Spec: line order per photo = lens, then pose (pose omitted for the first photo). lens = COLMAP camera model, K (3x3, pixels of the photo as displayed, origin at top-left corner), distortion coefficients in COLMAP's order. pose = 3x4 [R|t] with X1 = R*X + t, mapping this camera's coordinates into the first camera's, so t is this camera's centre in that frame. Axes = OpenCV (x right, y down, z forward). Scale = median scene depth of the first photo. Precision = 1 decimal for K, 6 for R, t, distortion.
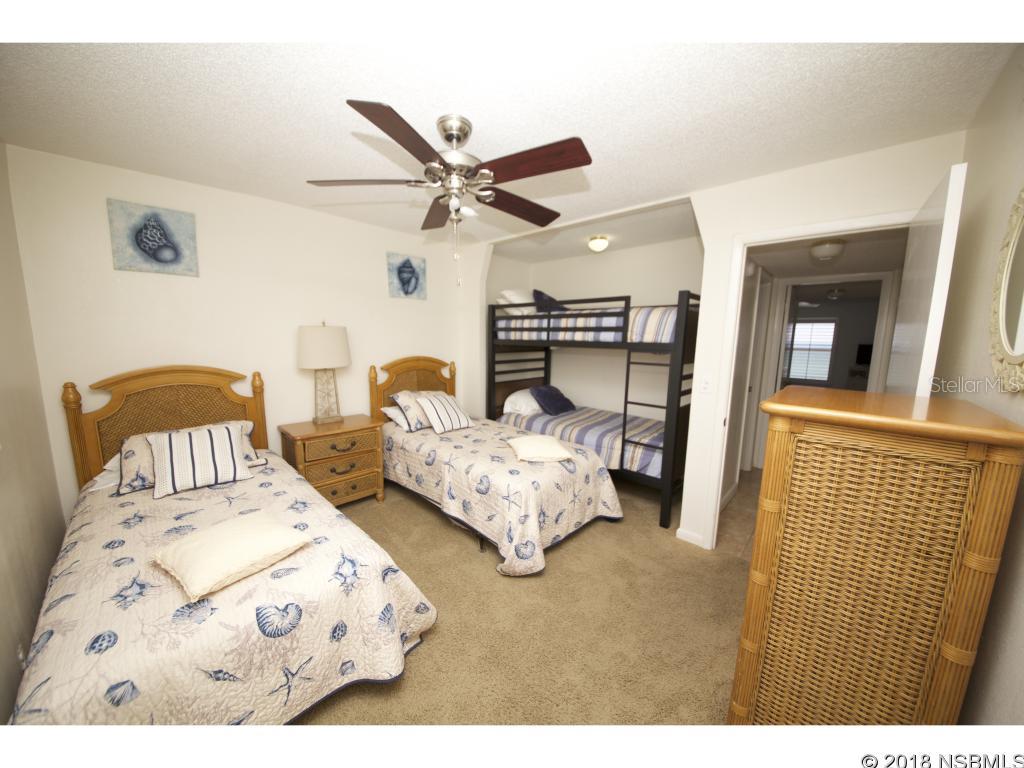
lens RADIAL K [[362.6, 0, 506.8], [0, 362.6, 389.1], [0, 0, 1]] dist [-0.010603, -0.000959]
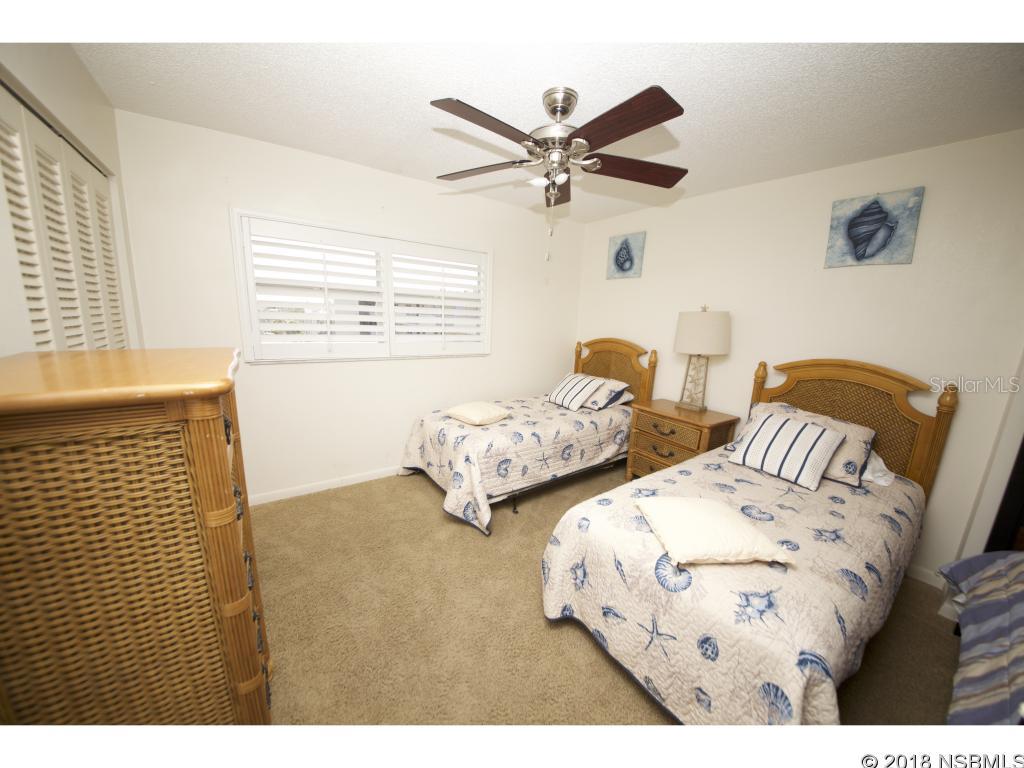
lens RADIAL K [[362.6, 0, 508.1], [0, 362.6, 386.0], [0, 0, 1]] dist [-0.010603, -0.000959]
pose [[-0.208172, 0.173431, -0.962593, 0.537227], [-0.184296, 0.959571, 0.212742, -0.085478], [0.960572, 0.221690, -0.167793, 0.655336]]
